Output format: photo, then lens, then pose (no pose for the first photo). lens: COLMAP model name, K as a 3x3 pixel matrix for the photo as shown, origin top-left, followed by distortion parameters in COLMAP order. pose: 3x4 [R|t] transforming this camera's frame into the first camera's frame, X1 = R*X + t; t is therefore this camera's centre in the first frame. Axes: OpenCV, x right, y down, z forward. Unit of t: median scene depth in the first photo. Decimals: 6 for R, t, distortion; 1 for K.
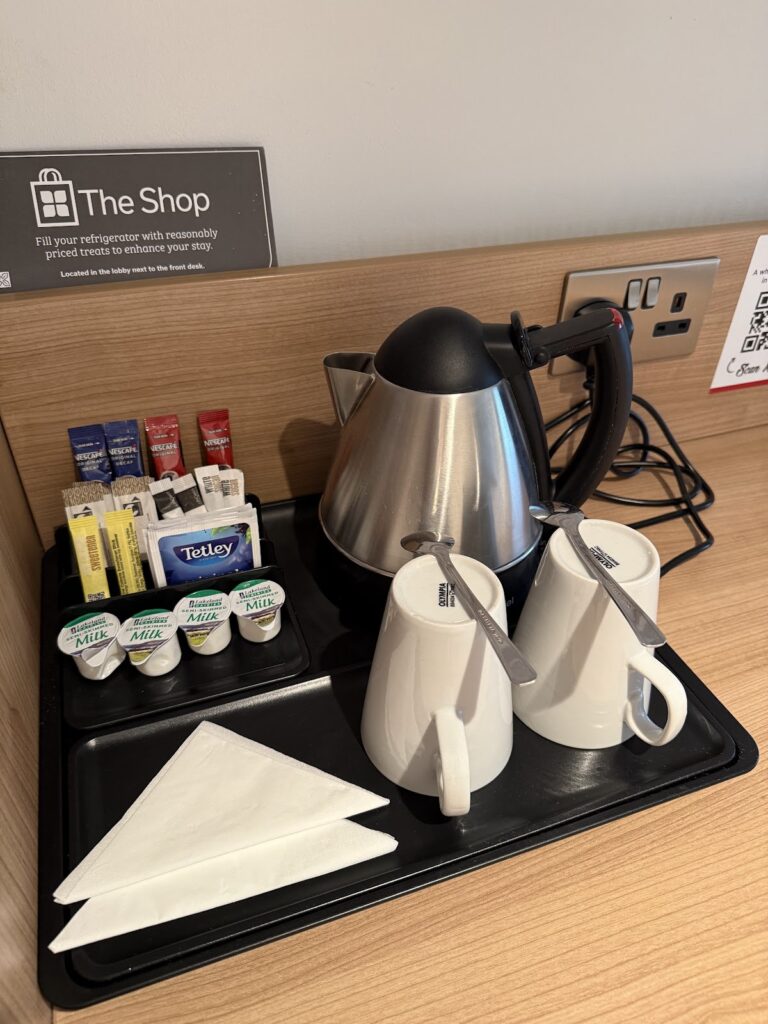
lens RADIAL K [[748.2, 0, 384.0], [0, 748.2, 512.0], [0, 0, 1]] dist [-0.002523, 0.001012]
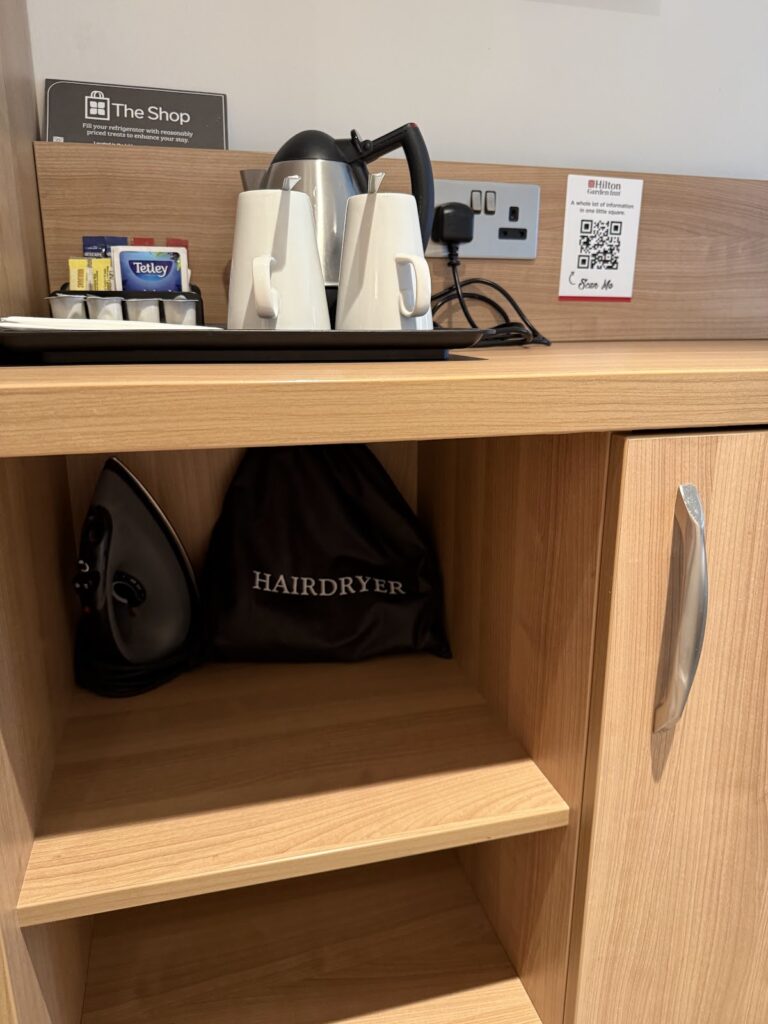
lens RADIAL K [[748.2, 0, 384.0], [0, 748.2, 512.0], [0, 0, 1]] dist [-0.002523, 0.001012]
pose [[0.995109, 0.013645, -0.097834, 0.367383], [-0.047373, 0.935012, -0.351438, 0.960629], [0.086680, 0.354354, 0.931085, -0.191882]]
